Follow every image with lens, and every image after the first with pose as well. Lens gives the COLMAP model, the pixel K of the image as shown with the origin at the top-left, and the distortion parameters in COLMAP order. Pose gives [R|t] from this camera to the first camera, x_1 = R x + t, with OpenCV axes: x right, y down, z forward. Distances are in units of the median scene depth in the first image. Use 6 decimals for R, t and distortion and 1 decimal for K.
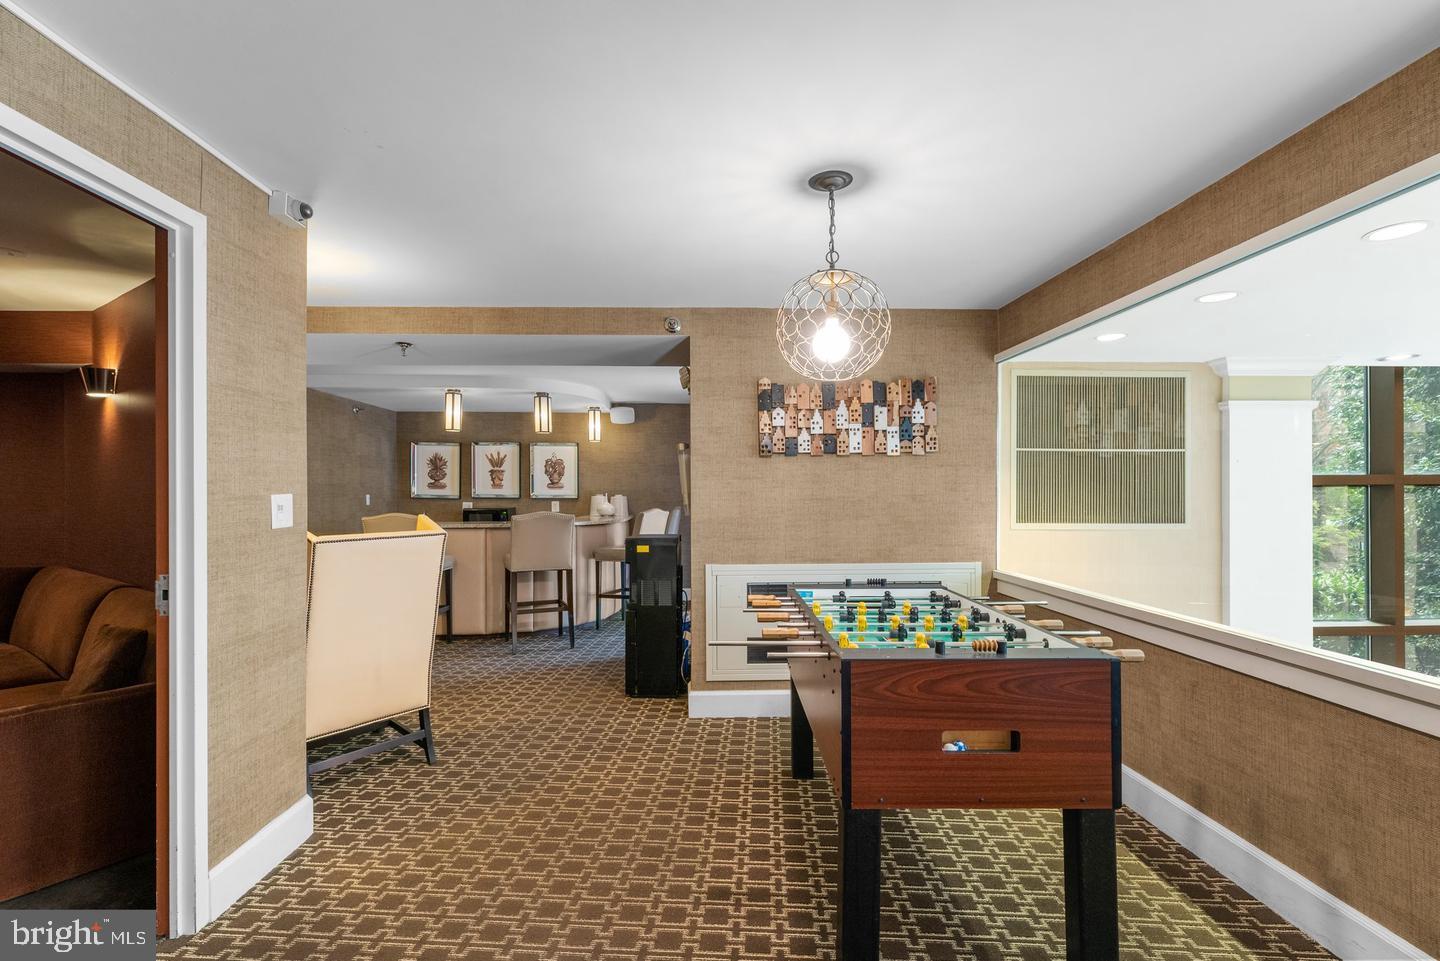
lens RADIAL K [[637.0, 0, 720.0], [0, 637.0, 480.5], [0, 0, 1]] dist [0.001731, 0.000095]
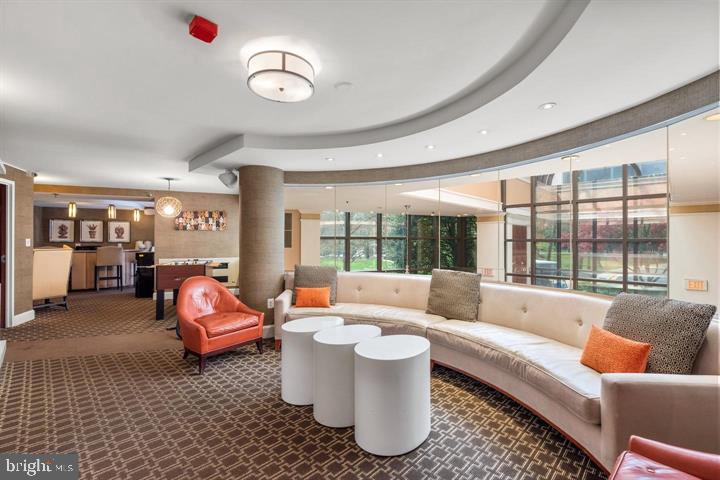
lens RADIAL K [[318.5, 0, 360.0], [0, 318.5, 240.0], [0, 0, 1]] dist [0.001731, 0.000095]
pose [[0.938623, 0.007016, 0.344874, 0.293825], [-0.010929, 0.999896, 0.009404, -0.006404], [-0.344772, -0.012596, 0.938602, -0.775340]]
